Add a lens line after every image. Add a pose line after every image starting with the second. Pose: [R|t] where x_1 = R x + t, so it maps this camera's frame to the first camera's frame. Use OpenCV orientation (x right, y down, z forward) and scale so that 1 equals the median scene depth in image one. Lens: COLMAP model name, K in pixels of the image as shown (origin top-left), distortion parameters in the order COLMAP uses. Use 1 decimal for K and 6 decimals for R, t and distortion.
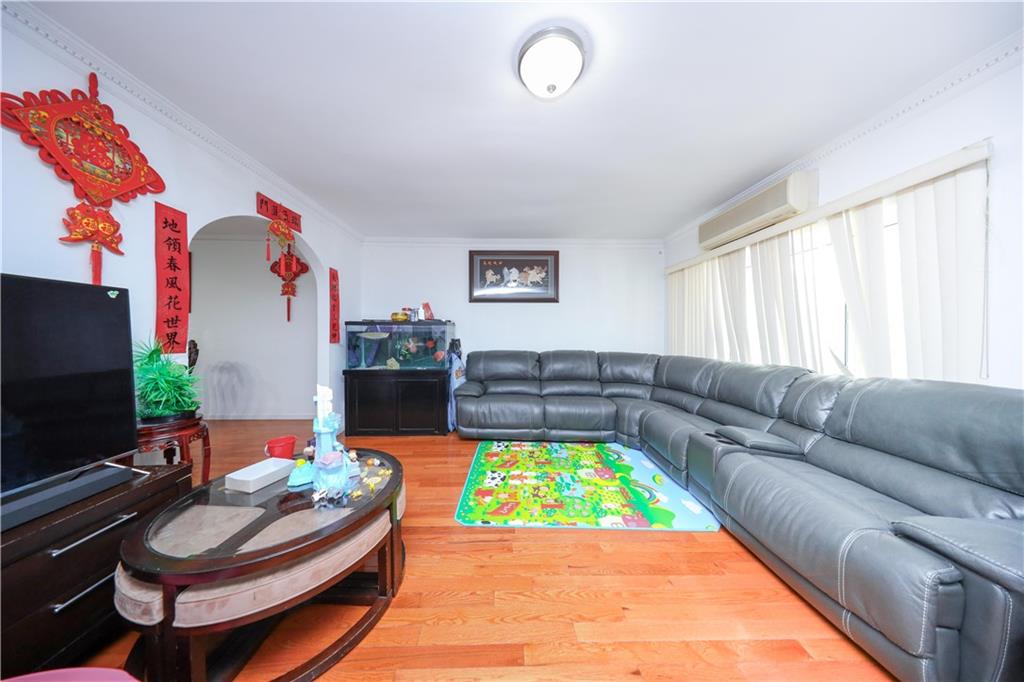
lens RADIAL K [[290.1, 0, 512.0], [0, 290.1, 341.0], [0, 0, 1]] dist [0.000297, -0.000072]
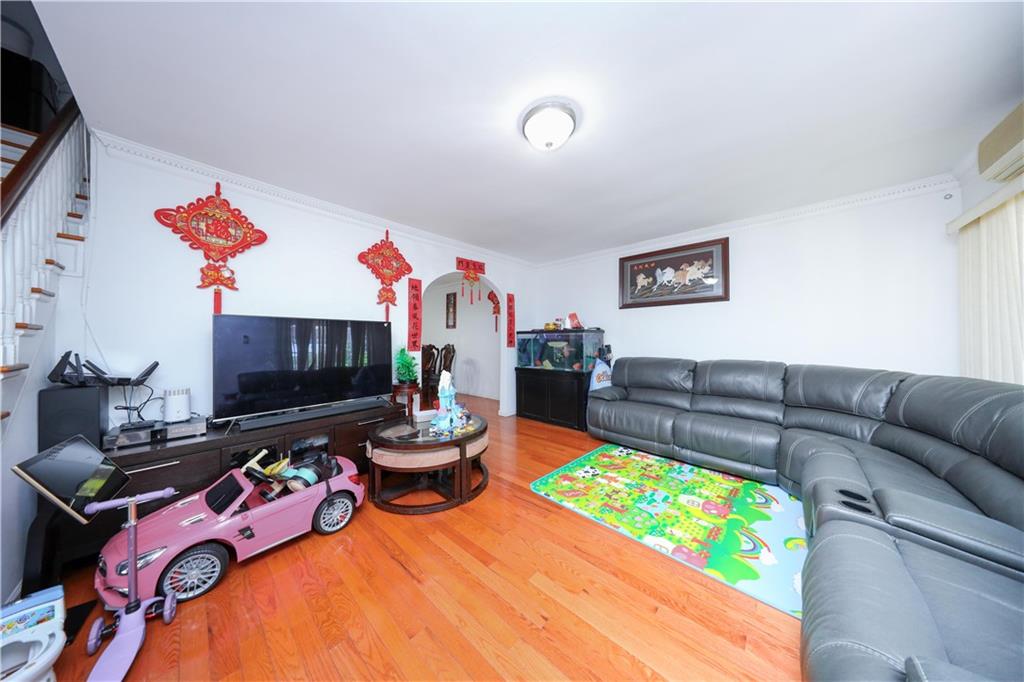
lens RADIAL K [[290.1, 0, 512.0], [0, 290.1, 341.0], [0, 0, 1]] dist [0.000297, -0.000072]
pose [[0.731701, -0.004133, -0.681613, 0.355303], [-0.009571, 0.999821, -0.016337, -0.000665], [0.681559, 0.018478, 0.731530, -0.003482]]
